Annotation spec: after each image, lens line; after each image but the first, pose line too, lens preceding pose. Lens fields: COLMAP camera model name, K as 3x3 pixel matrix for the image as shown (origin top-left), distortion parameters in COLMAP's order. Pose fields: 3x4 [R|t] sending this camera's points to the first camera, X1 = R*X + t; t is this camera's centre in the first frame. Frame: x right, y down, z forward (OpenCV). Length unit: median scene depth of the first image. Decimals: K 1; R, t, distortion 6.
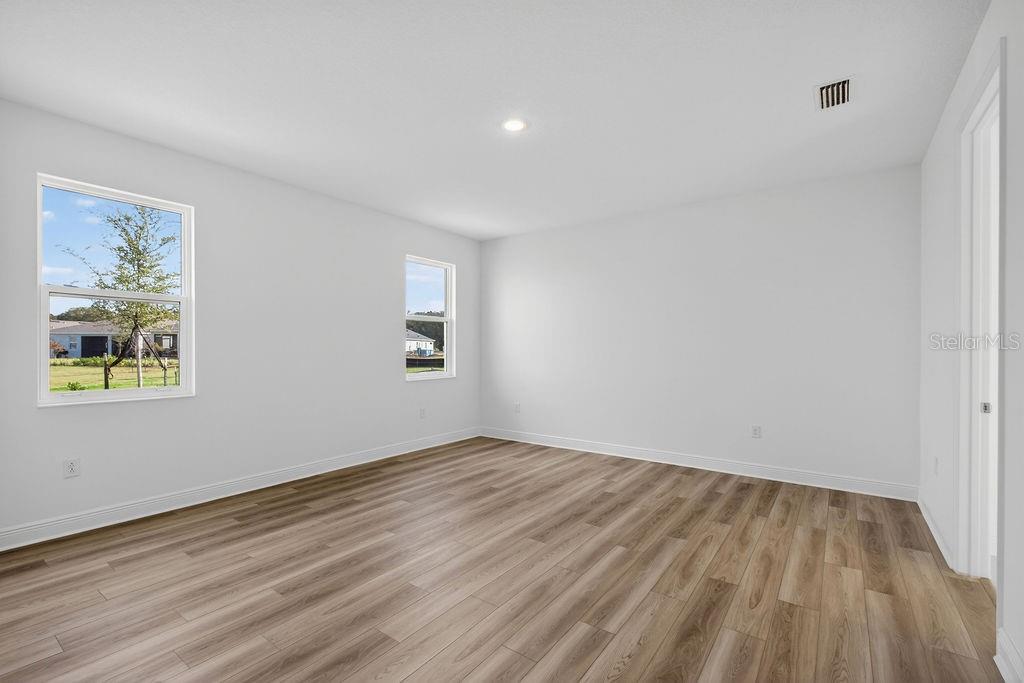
lens RADIAL K [[452.3, 0, 512.3], [0, 452.3, 348.4], [0, 0, 1]] dist [0.003021, 0.000225]
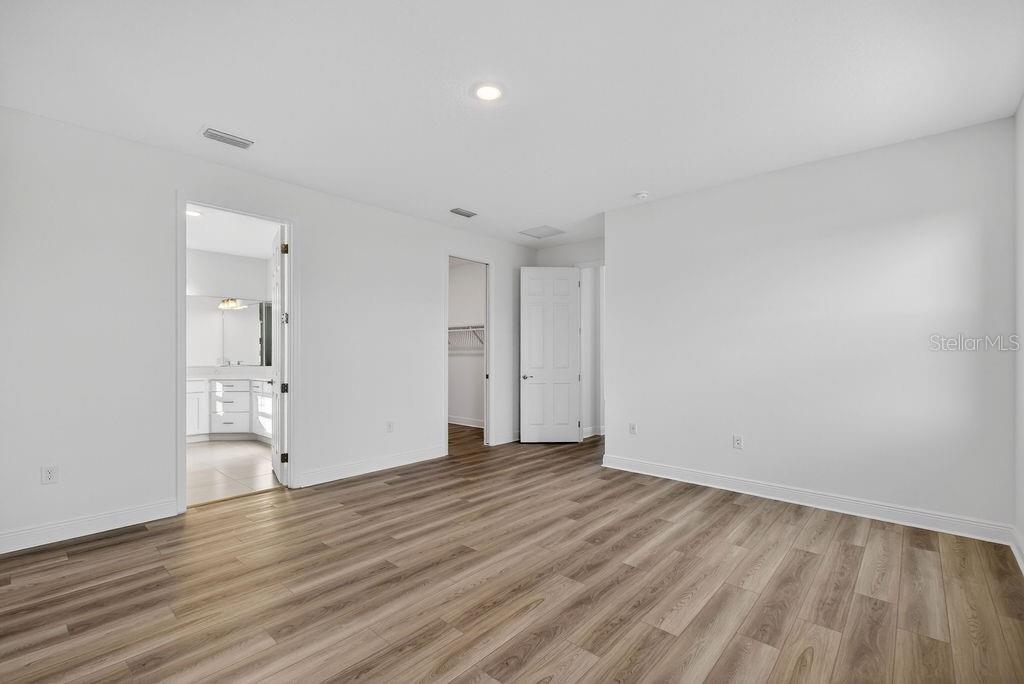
lens RADIAL K [[452.3, 0, 510.9], [0, 452.3, 347.1], [0, 0, 1]] dist [0.003021, 0.000225]
pose [[-0.995145, -0.001985, 0.098404, -0.122088], [-0.003449, 0.999886, -0.014708, 0.002494], [-0.098364, -0.014976, -0.995038, 1.843233]]
